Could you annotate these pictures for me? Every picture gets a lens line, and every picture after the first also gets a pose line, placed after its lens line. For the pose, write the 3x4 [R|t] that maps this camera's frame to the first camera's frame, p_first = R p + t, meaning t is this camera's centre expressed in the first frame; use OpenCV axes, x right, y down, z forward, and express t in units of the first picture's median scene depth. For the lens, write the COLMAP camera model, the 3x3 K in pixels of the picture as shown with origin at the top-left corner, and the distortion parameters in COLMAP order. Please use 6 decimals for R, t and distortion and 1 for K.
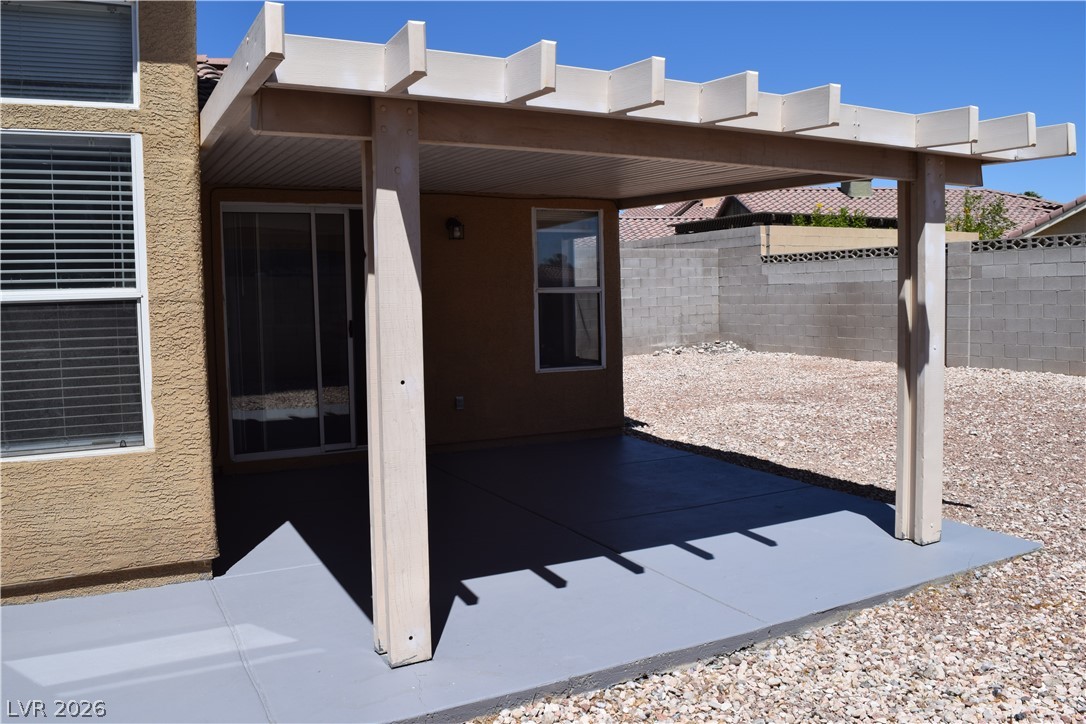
lens RADIAL K [[854.0, 0, 540.5], [0, 854.0, 353.8], [0, 0, 1]] dist [-0.095565, 0.023313]
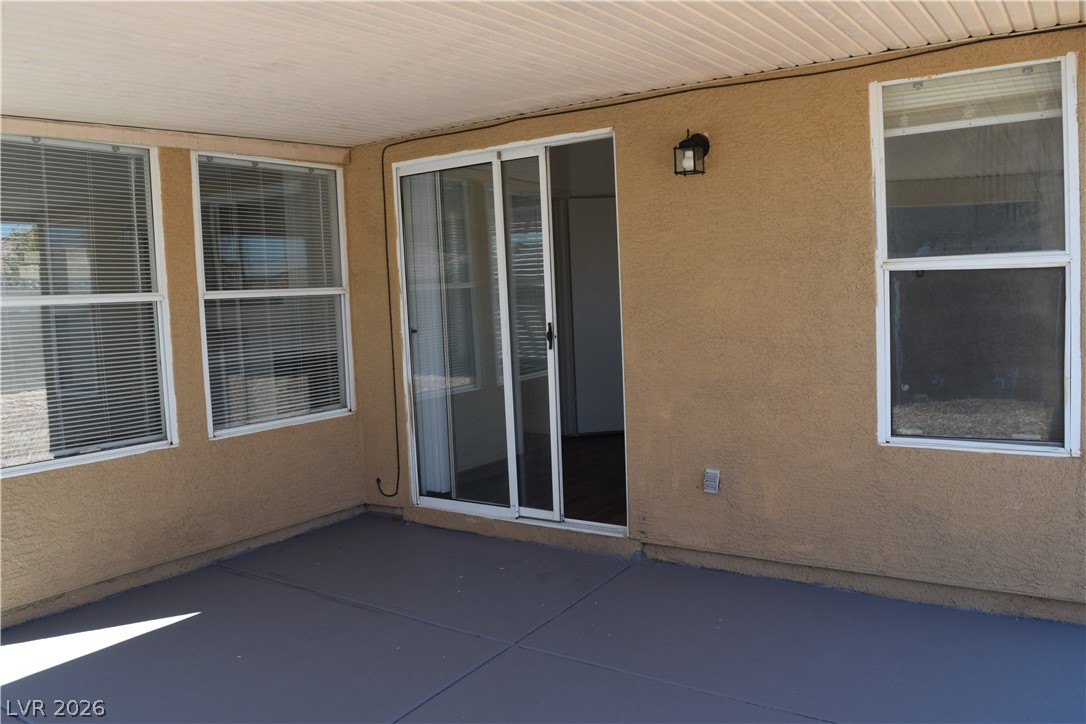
lens RADIAL K [[854.0, 0, 540.5], [0, 854.0, 353.8], [0, 0, 1]] dist [-0.095565, 0.023313]
pose [[0.470951, 0.066653, -0.879638, 0.526532], [-0.026673, 0.997762, 0.061323, -0.085947], [0.881756, -0.005418, 0.471675, 1.082771]]
